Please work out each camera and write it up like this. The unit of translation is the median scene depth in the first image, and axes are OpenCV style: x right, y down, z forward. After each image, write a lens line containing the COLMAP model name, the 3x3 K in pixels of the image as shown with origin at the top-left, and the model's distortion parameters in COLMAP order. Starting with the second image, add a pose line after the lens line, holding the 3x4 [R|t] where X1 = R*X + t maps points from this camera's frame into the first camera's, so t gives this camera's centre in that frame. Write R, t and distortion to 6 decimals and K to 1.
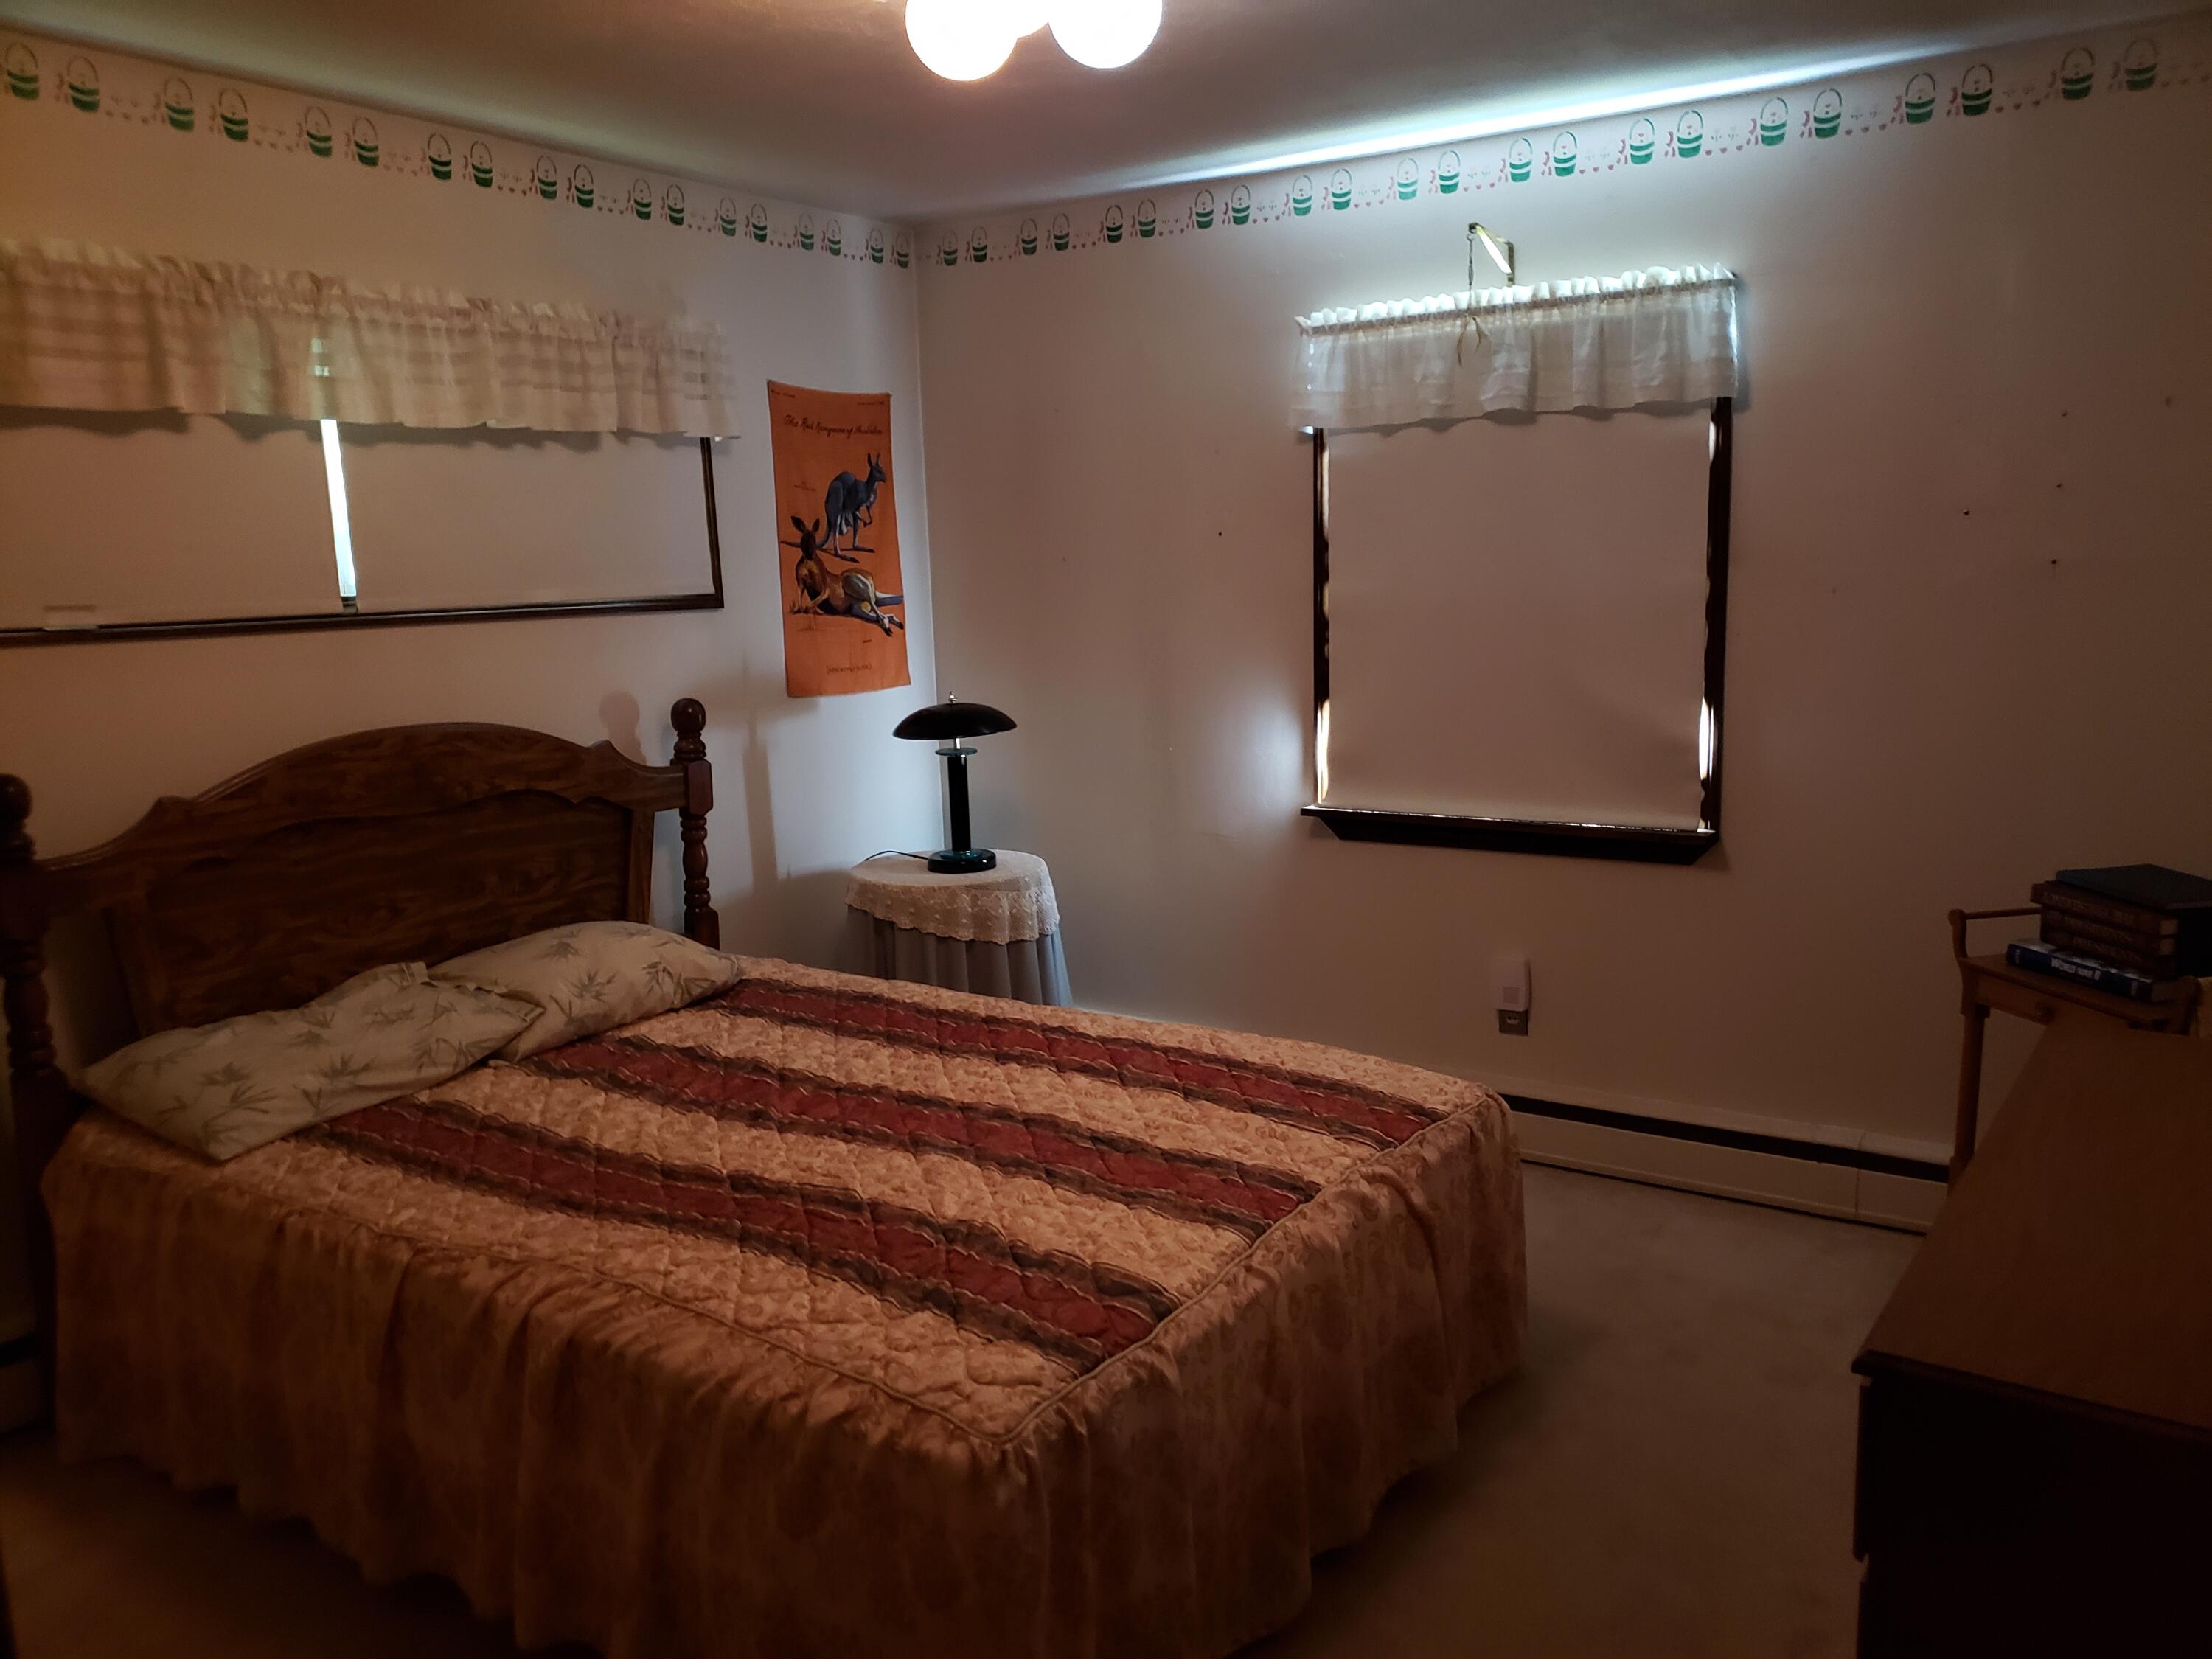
lens RADIAL K [[1737.1, 0, 1106.2], [0, 1737.1, 832.9], [0, 0, 1]] dist [0.058344, -0.073913]
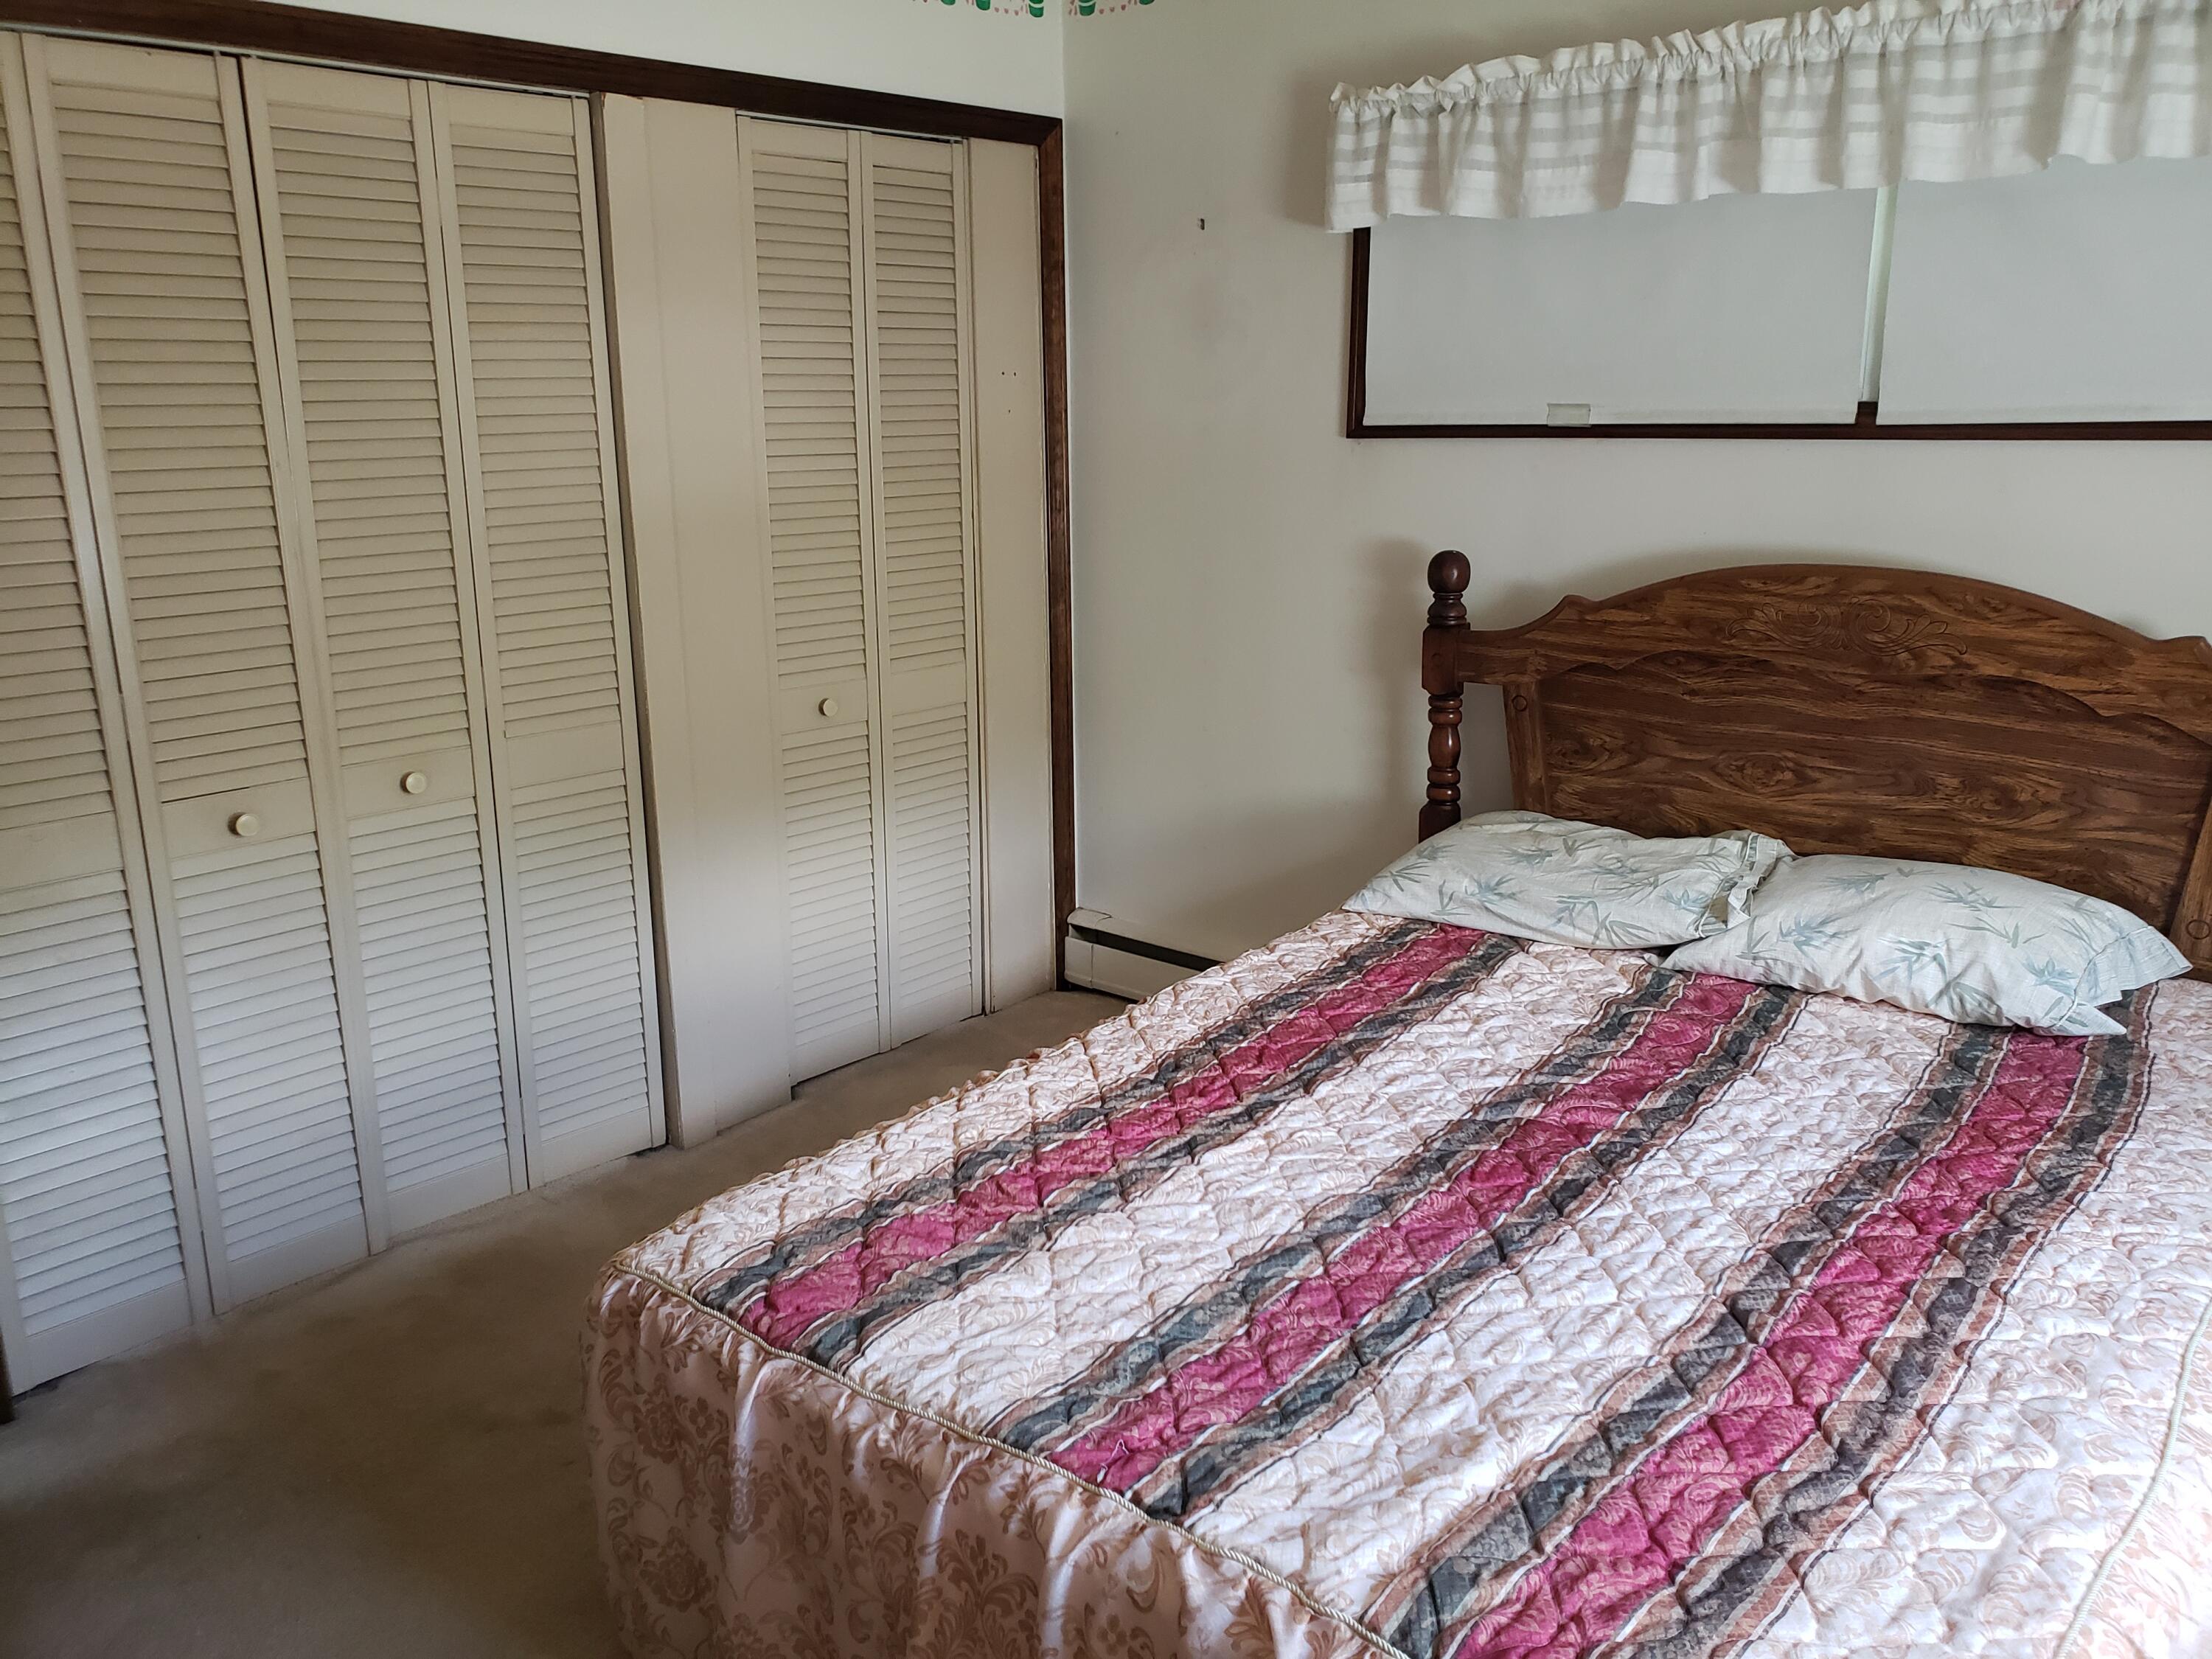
lens RADIAL K [[1737.1, 0, 1104.9], [0, 1737.1, 826.8], [0, 0, 1]] dist [0.058344, -0.073913]
pose [[-0.114275, 0.276532, -0.954186, 0.461955], [-0.137922, 0.946761, 0.290898, -0.136269], [0.983829, 0.164845, -0.070051, 0.732986]]
